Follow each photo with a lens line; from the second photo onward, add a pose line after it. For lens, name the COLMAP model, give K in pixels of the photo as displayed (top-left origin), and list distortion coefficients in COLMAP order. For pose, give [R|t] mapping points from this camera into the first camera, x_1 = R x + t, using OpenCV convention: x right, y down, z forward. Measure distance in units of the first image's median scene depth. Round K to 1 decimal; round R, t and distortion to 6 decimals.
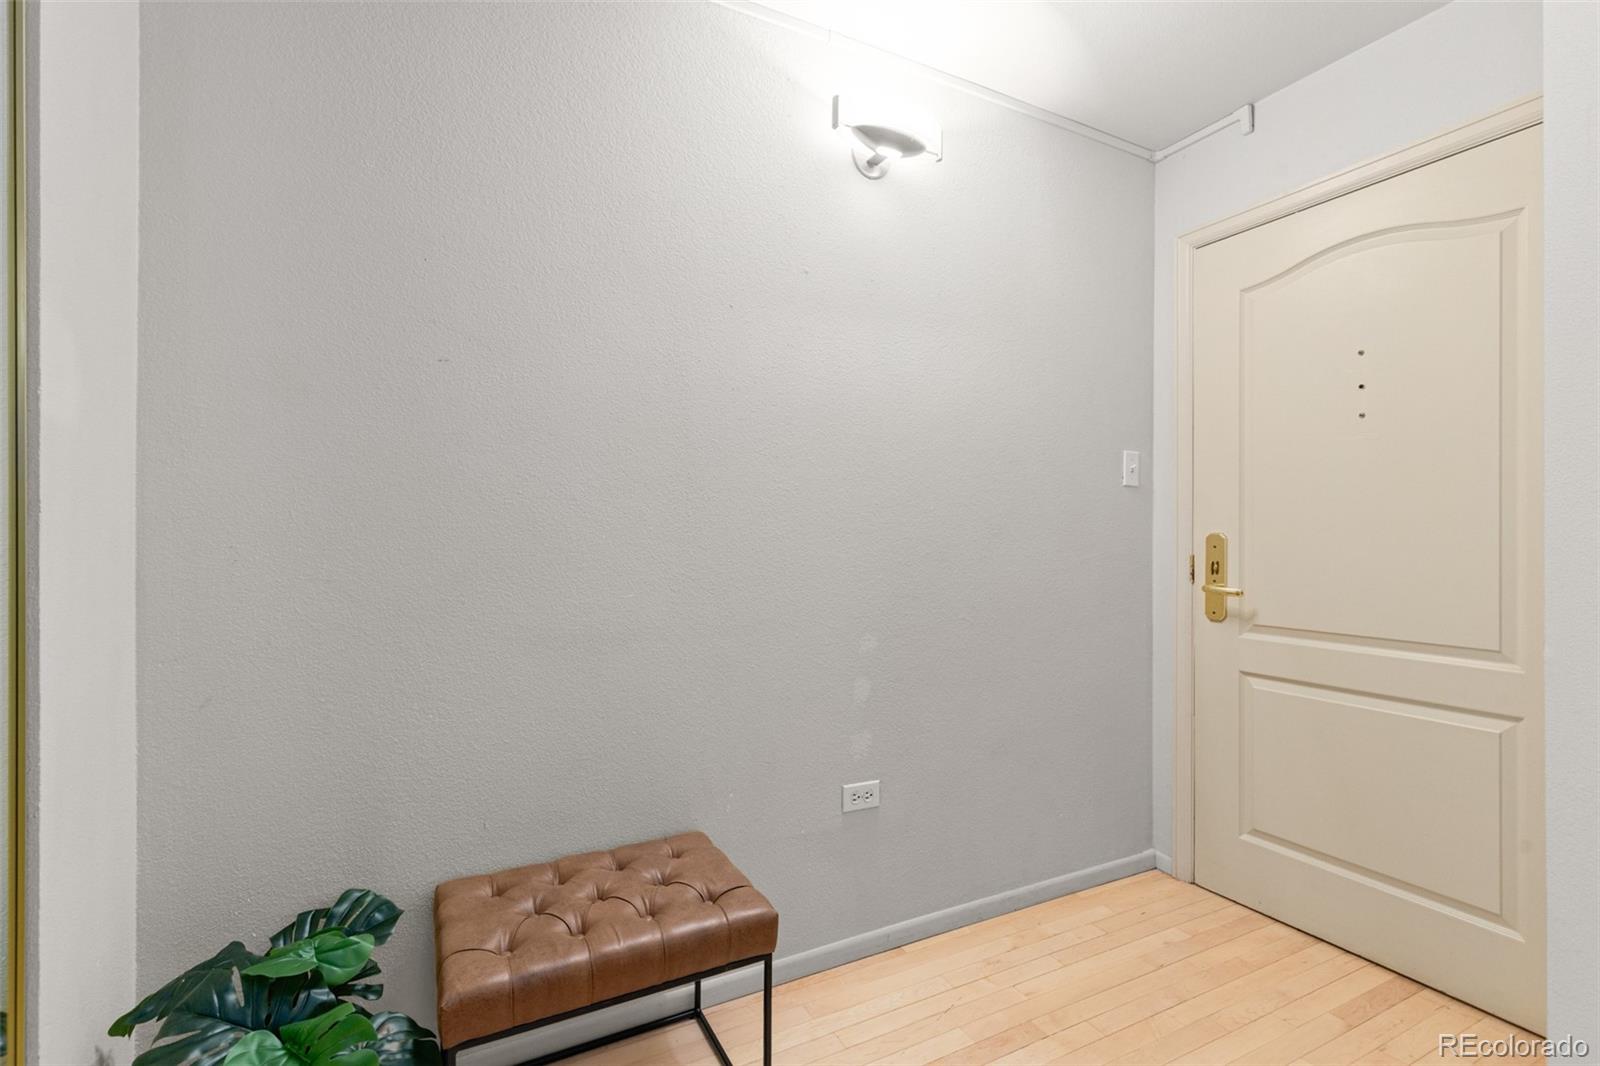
lens RADIAL K [[724.5, 0, 797.7], [0, 724.5, 541.1], [0, 0, 1]] dist [0.010519, -0.003366]
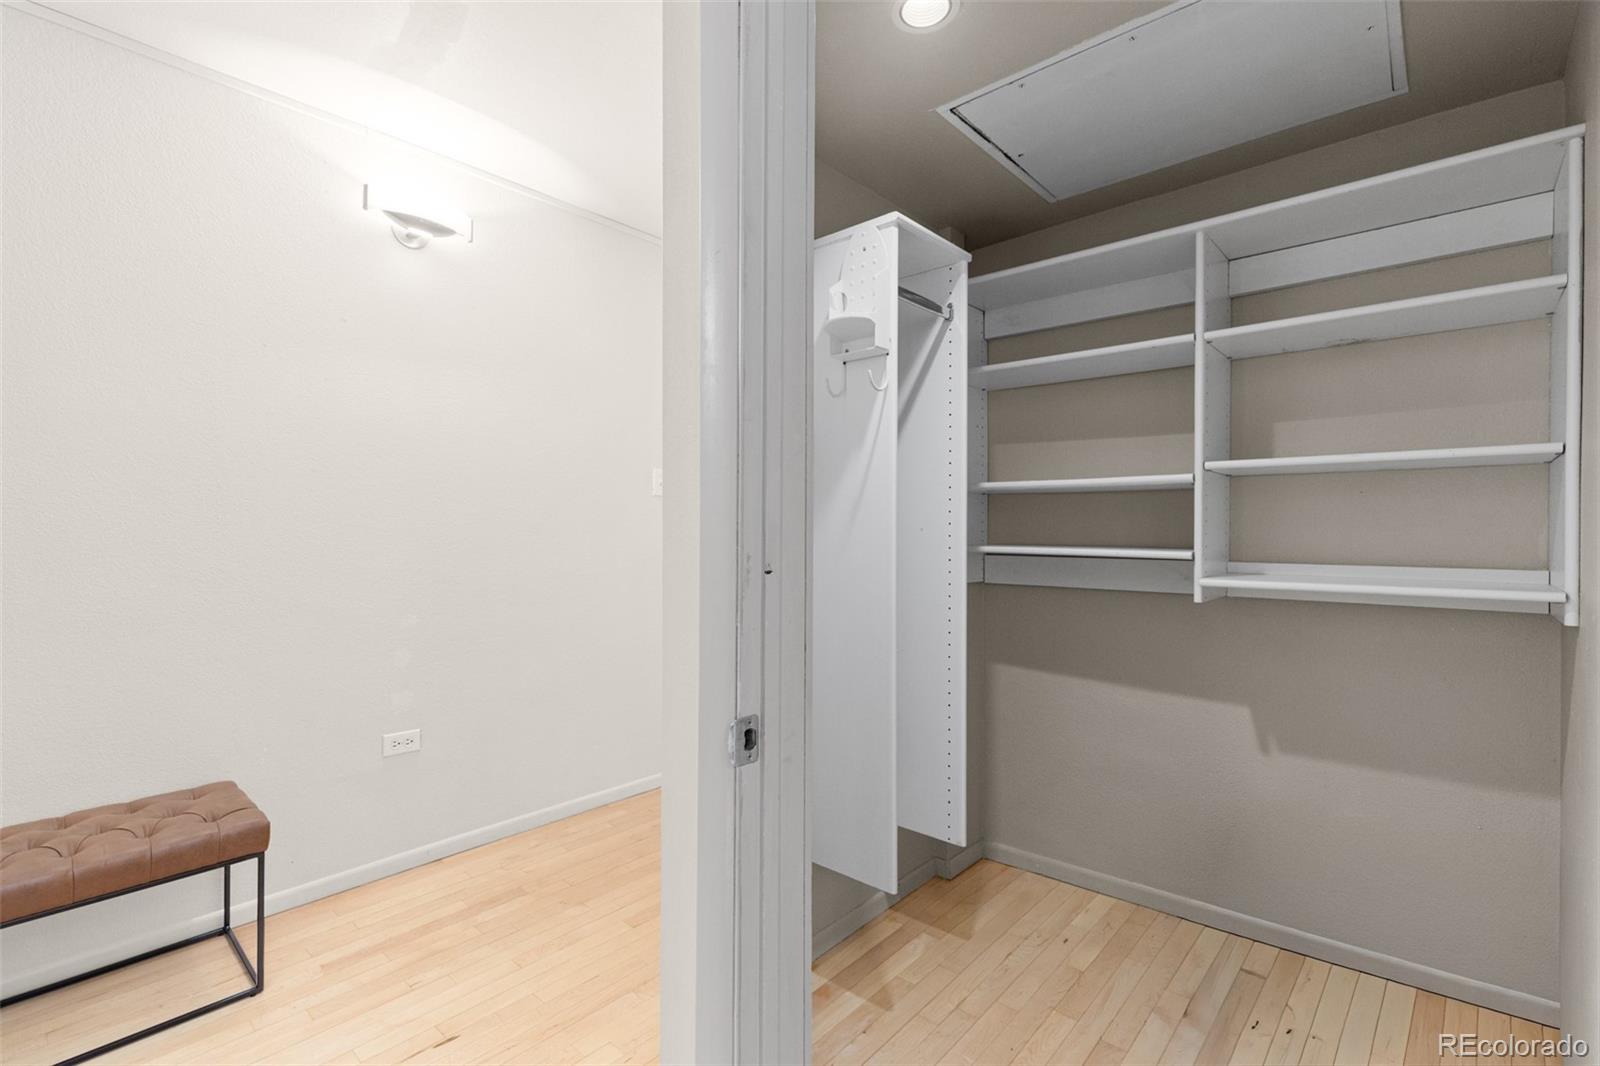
lens RADIAL K [[724.5, 0, 799.7], [0, 724.5, 535.0], [0, 0, 1]] dist [0.010519, -0.003366]
pose [[0.935359, -0.001910, 0.353693, 0.293963], [0.000887, 0.999995, 0.003055, -0.009554], [-0.353697, -0.002544, 0.935356, -0.422856]]
